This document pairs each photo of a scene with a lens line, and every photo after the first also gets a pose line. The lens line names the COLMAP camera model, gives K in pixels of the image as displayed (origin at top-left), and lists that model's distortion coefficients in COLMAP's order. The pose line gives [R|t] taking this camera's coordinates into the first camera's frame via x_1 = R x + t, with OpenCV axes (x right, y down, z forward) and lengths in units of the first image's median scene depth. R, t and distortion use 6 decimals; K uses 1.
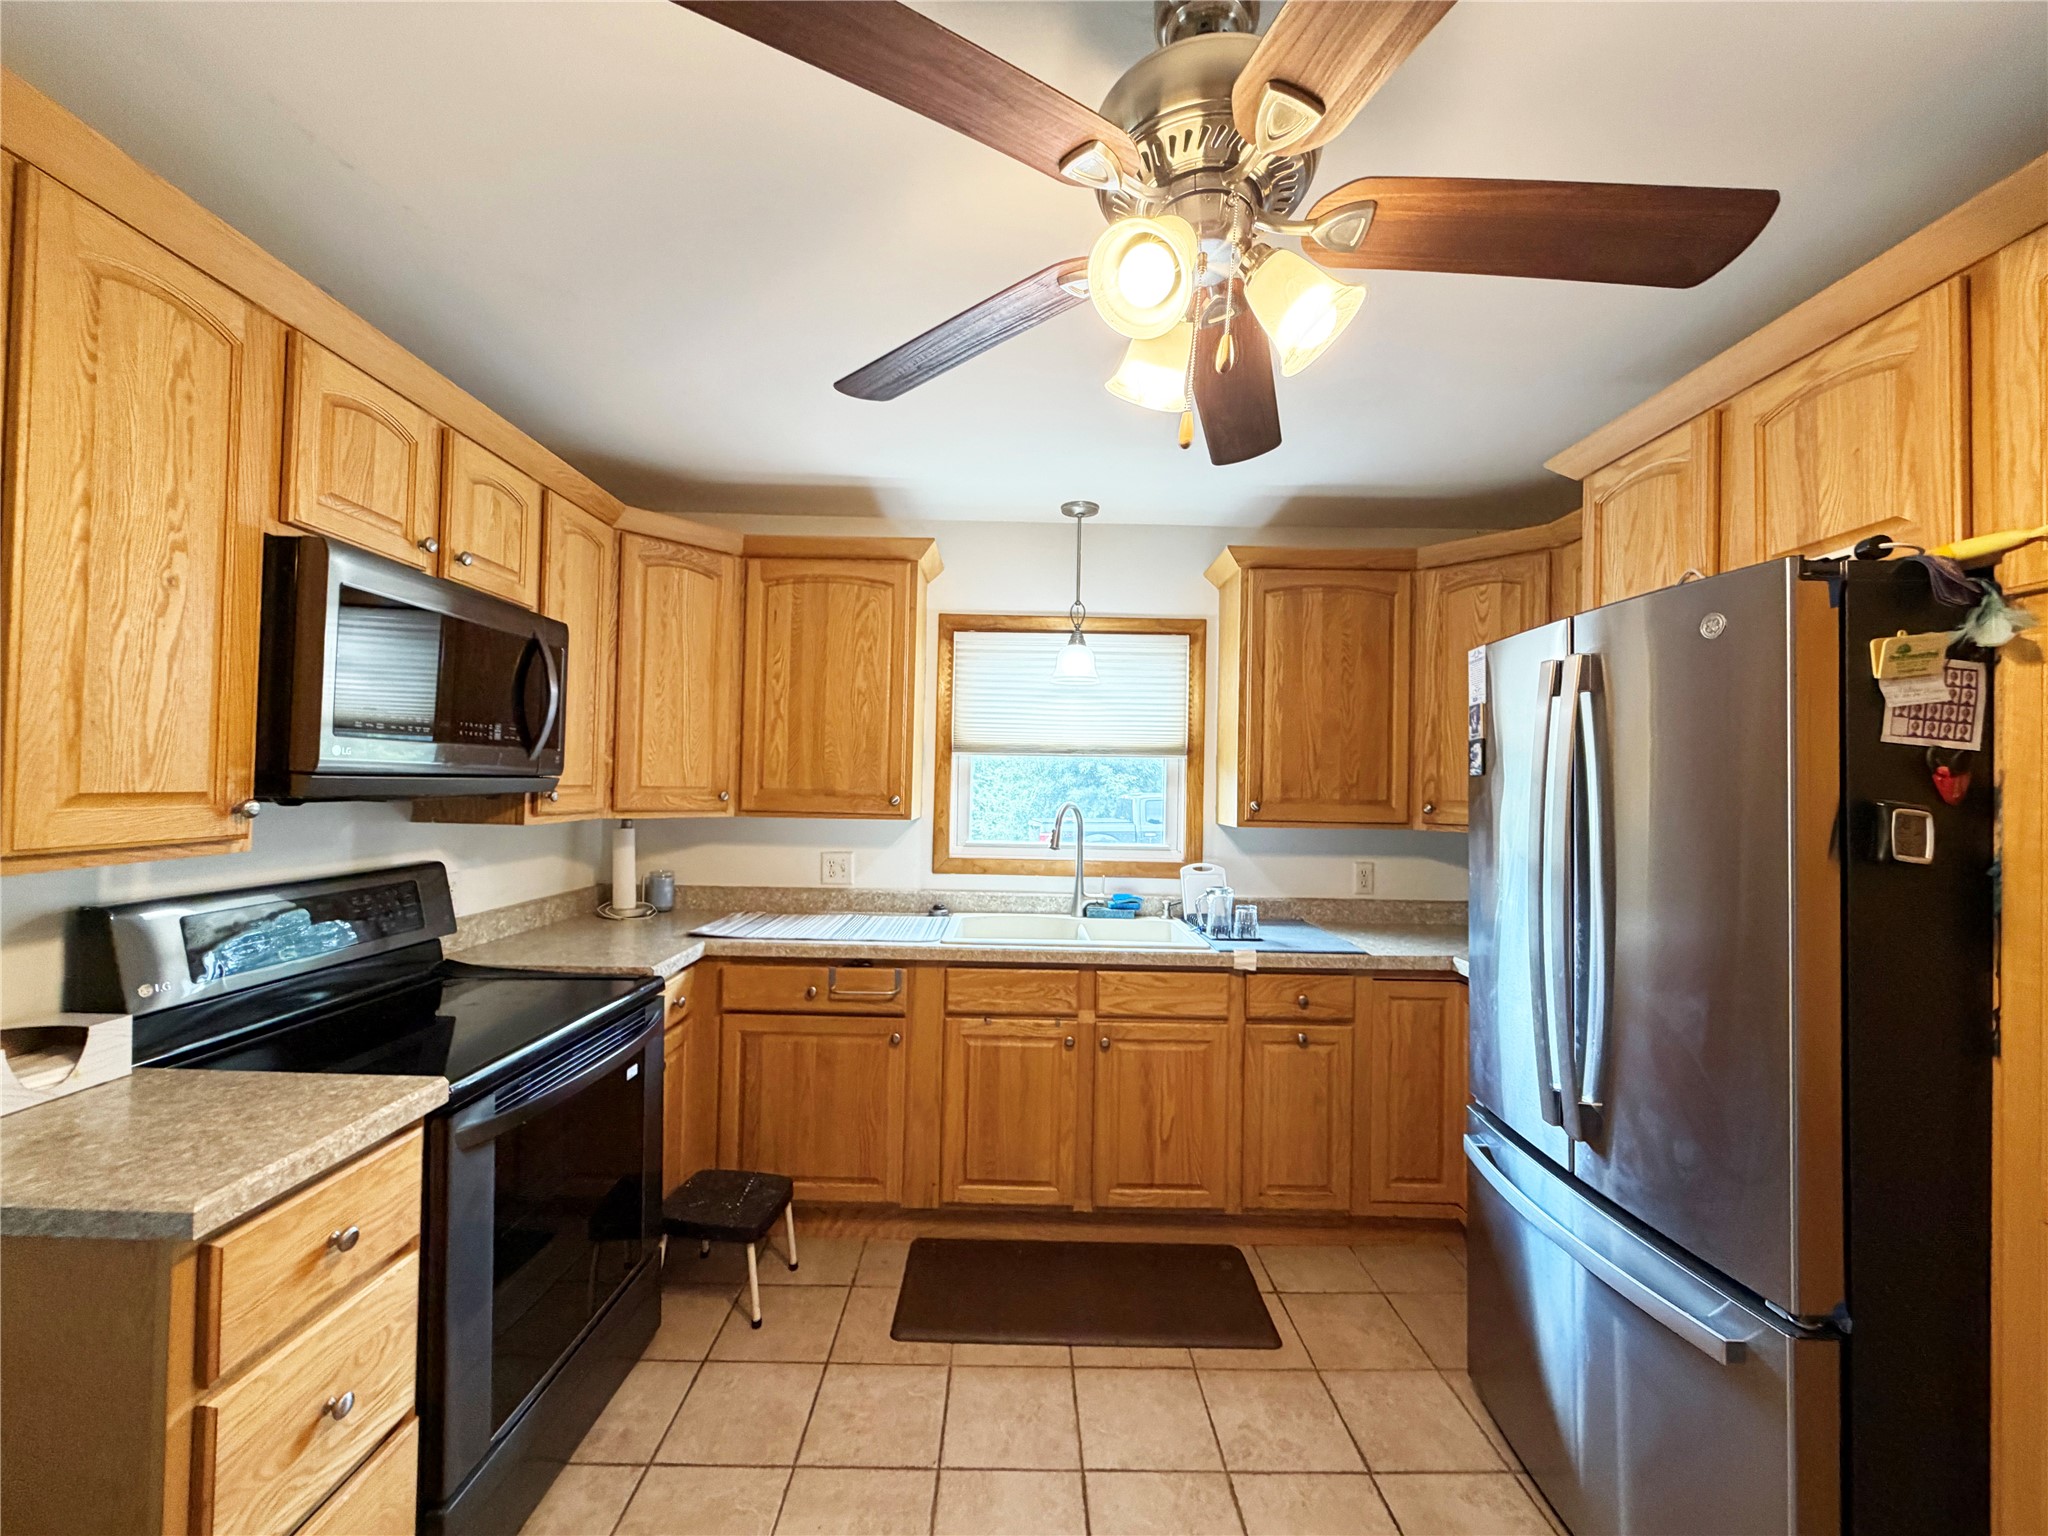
lens RADIAL K [[811.4, 0, 1021.0], [0, 811.4, 768.8], [0, 0, 1]] dist [-0.002568, 0.000132]
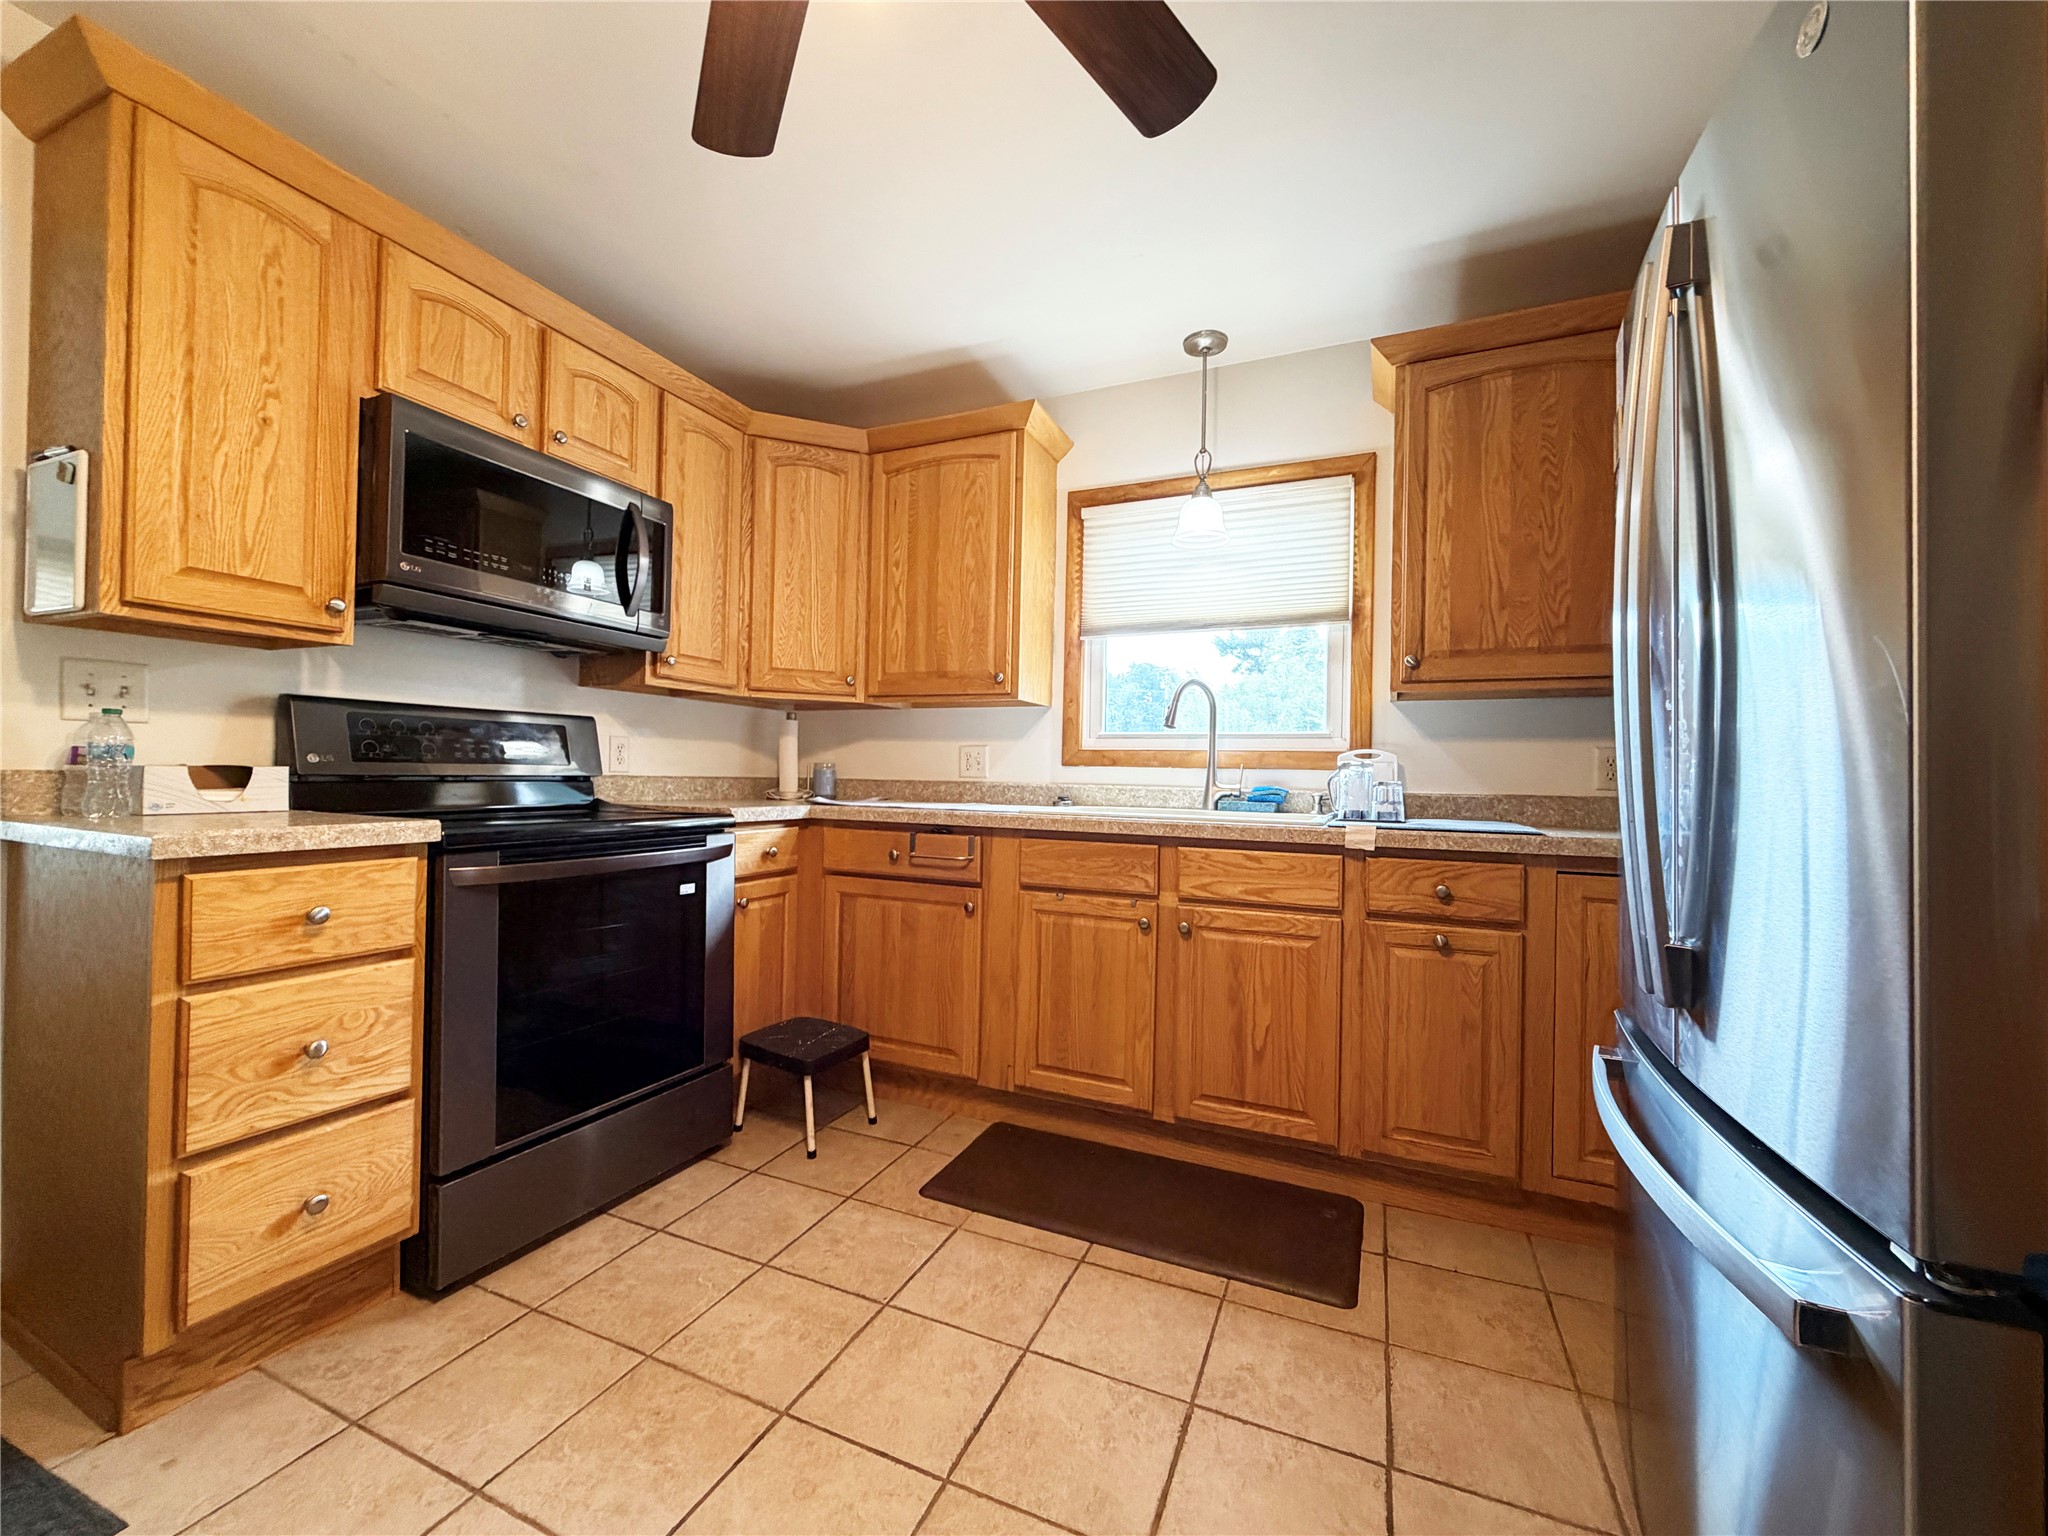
lens RADIAL K [[811.4, 0, 1022.7], [0, 811.4, 769.7], [0, 0, 1]] dist [-0.002568, 0.000132]
pose [[0.913720, -0.004928, -0.406315, 0.295549], [0.006019, 0.999981, 0.001408, 0.165640], [0.406301, -0.003733, 0.913732, 0.140732]]
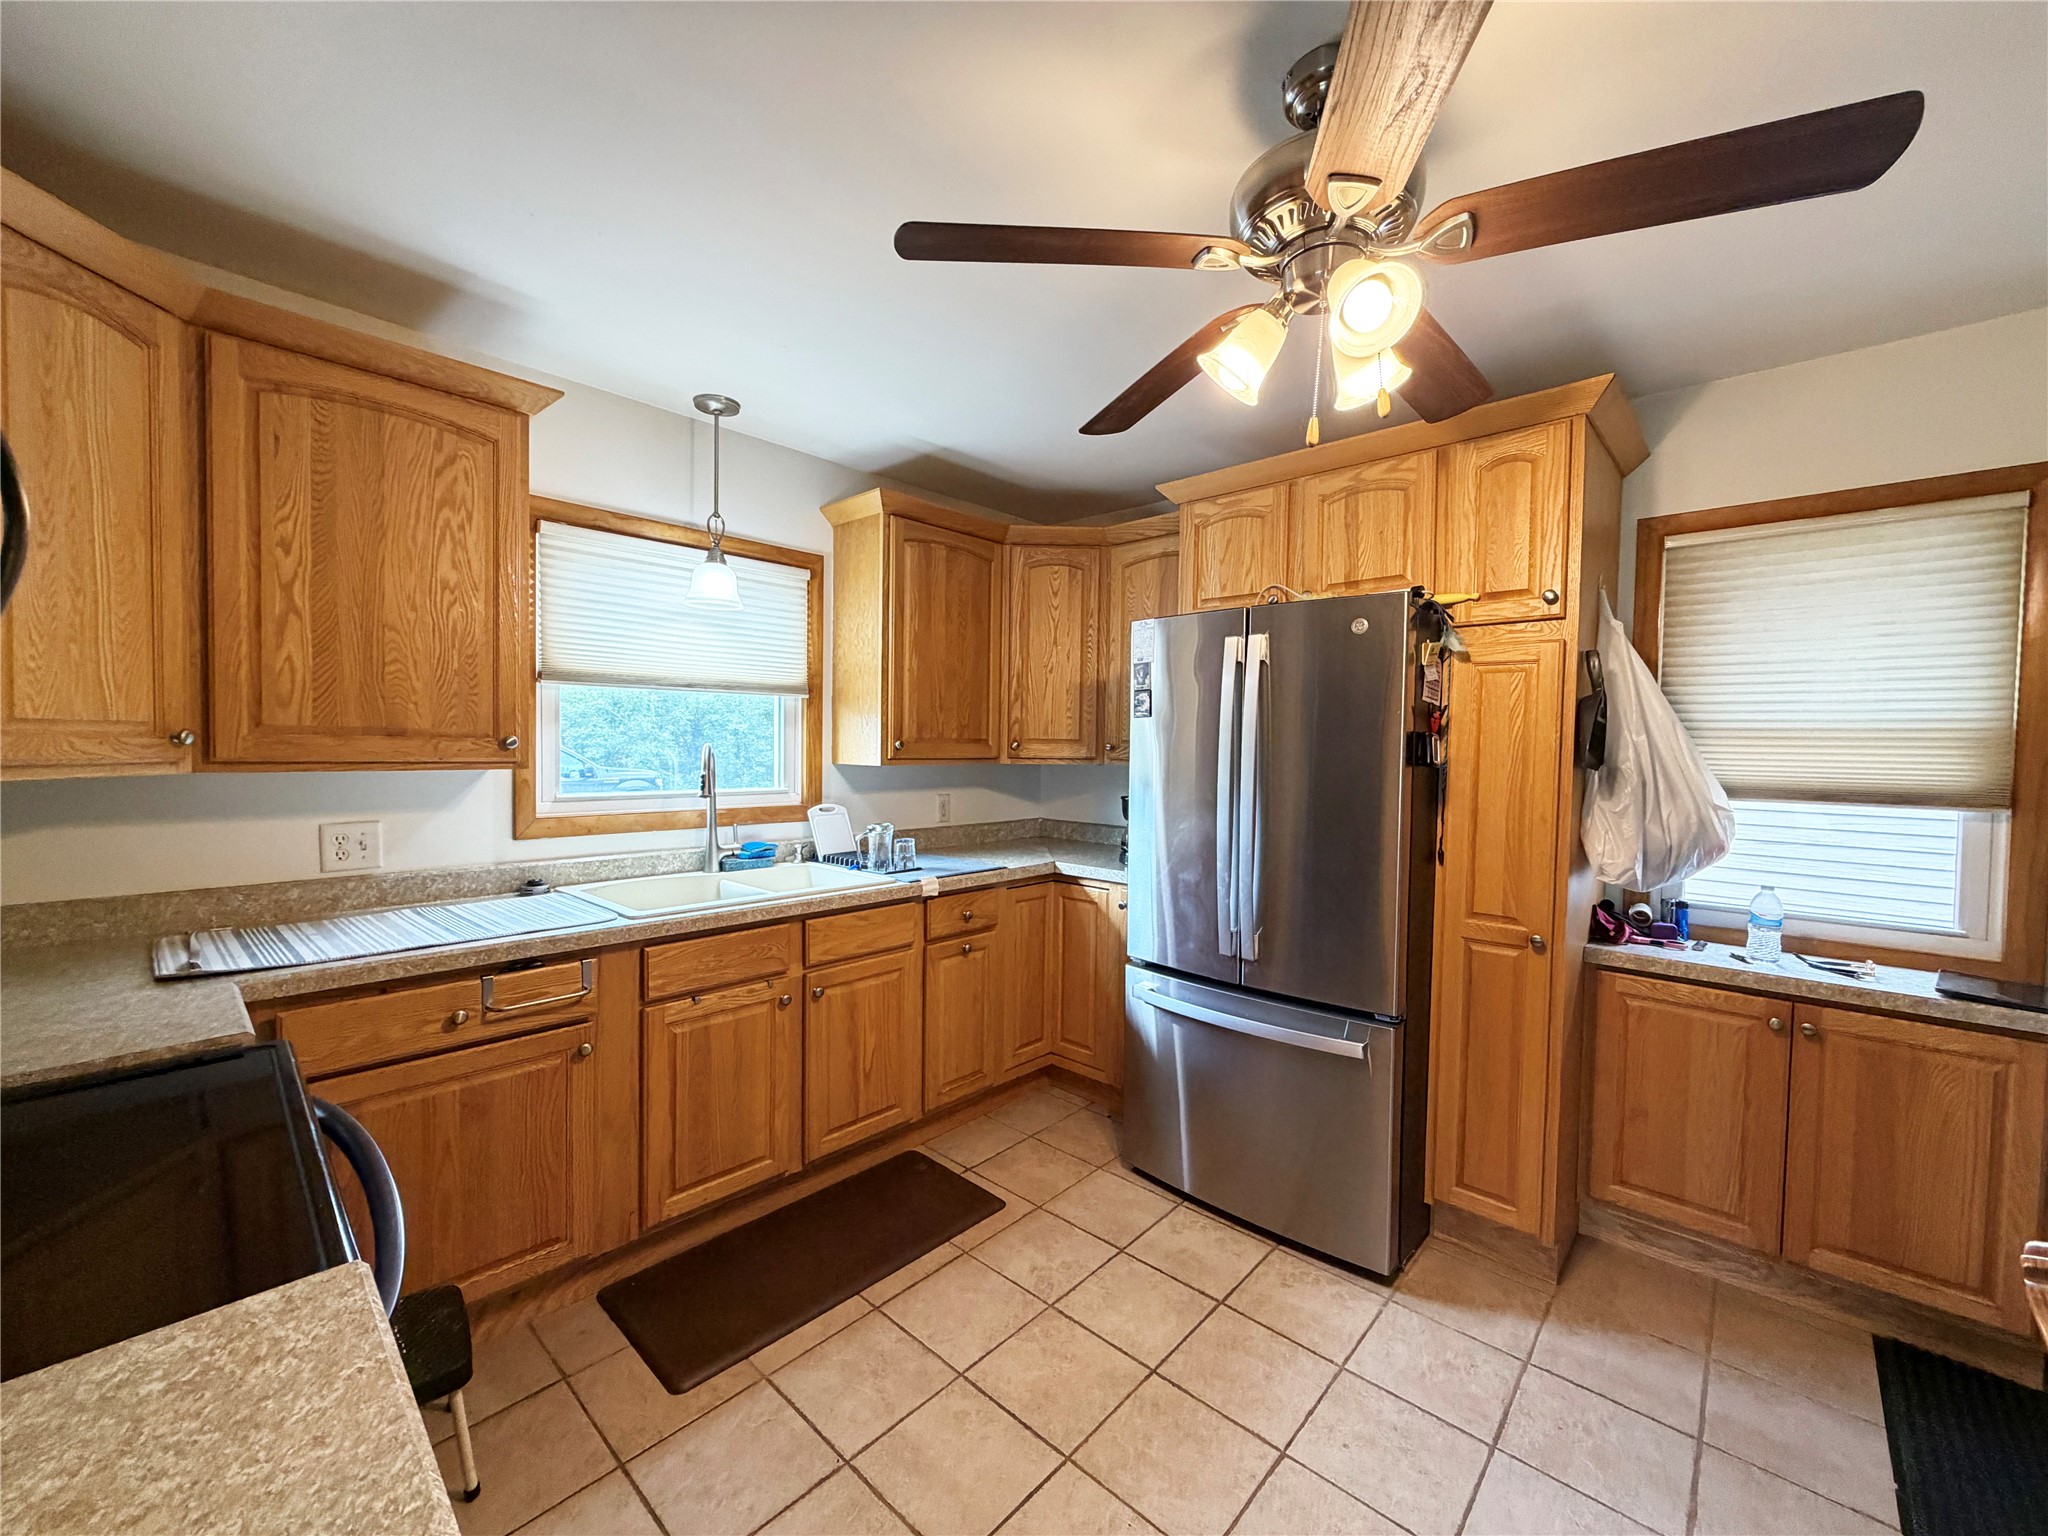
lens RADIAL K [[811.4, 0, 1017.1], [0, 811.4, 768.1], [0, 0, 1]] dist [-0.002568, 0.000132]
pose [[0.685373, -0.032270, 0.727476, -0.421111], [-0.014669, 0.998203, 0.058099, 0.013994], [-0.728044, -0.050491, 0.683669, 0.185412]]
